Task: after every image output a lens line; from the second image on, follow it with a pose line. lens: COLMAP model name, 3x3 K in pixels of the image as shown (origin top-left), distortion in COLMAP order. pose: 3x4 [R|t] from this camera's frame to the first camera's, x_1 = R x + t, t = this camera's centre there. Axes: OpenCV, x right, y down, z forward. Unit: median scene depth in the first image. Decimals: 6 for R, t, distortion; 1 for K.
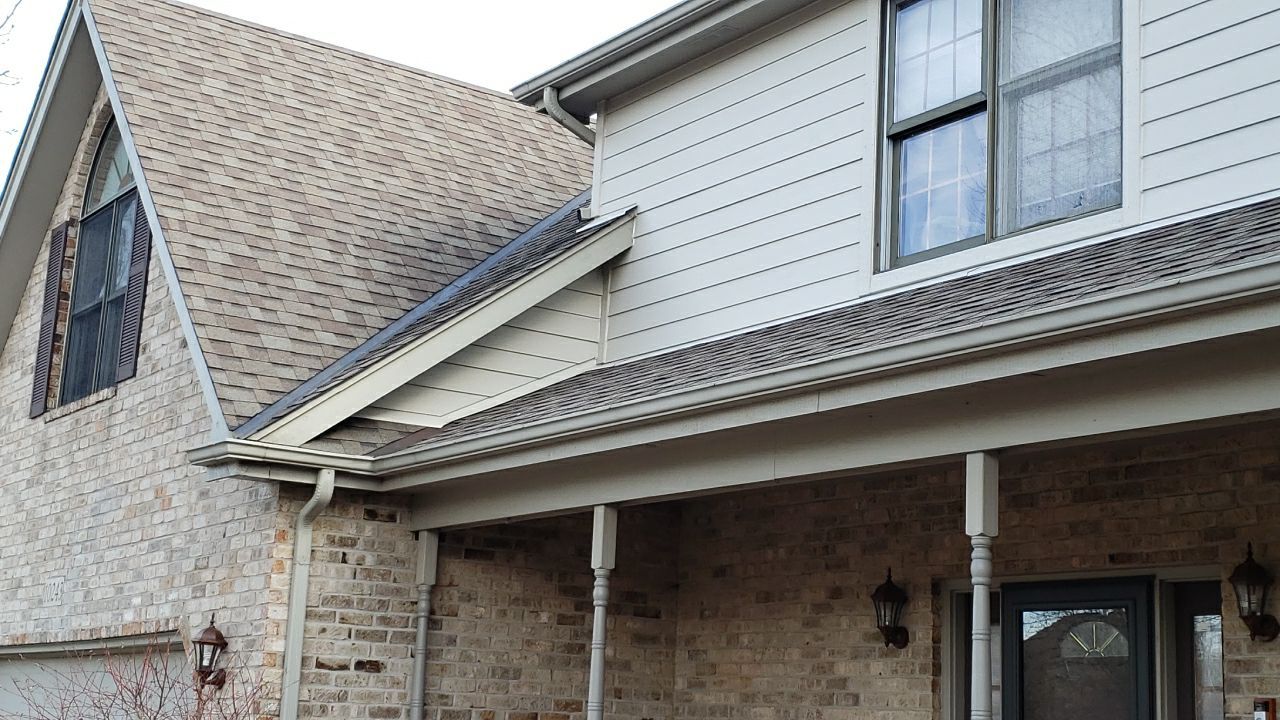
lens RADIAL K [[1816.0, 0, 641.9], [0, 1816.0, 303.1], [0, 0, 1]] dist [0.144972, -0.031140]
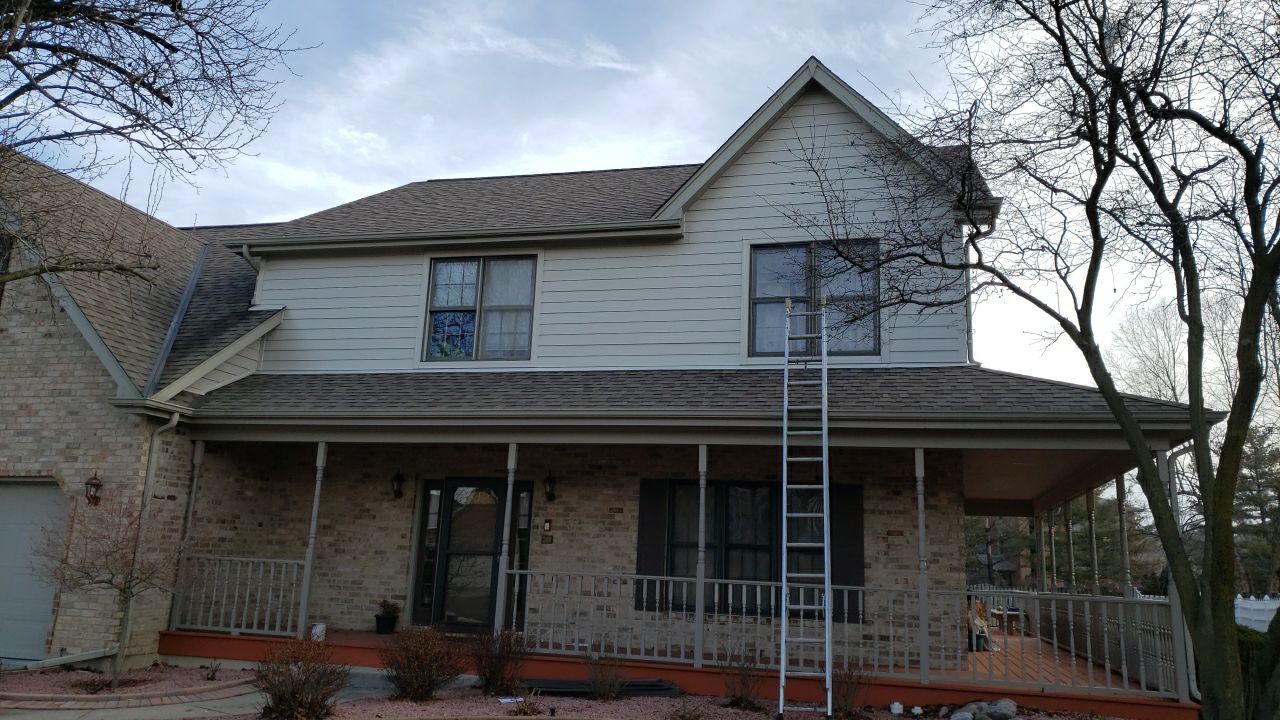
lens RADIAL K [[997.1, 0, 641.6], [0, 997.1, 306.9], [0, 0, 1]] dist [0.011621, 0.000778]
pose [[0.760731, 0.154973, 0.630295, -0.528914], [-0.159416, 0.985944, -0.050013, -0.069399], [-0.629186, -0.062433, 0.774743, -0.329550]]
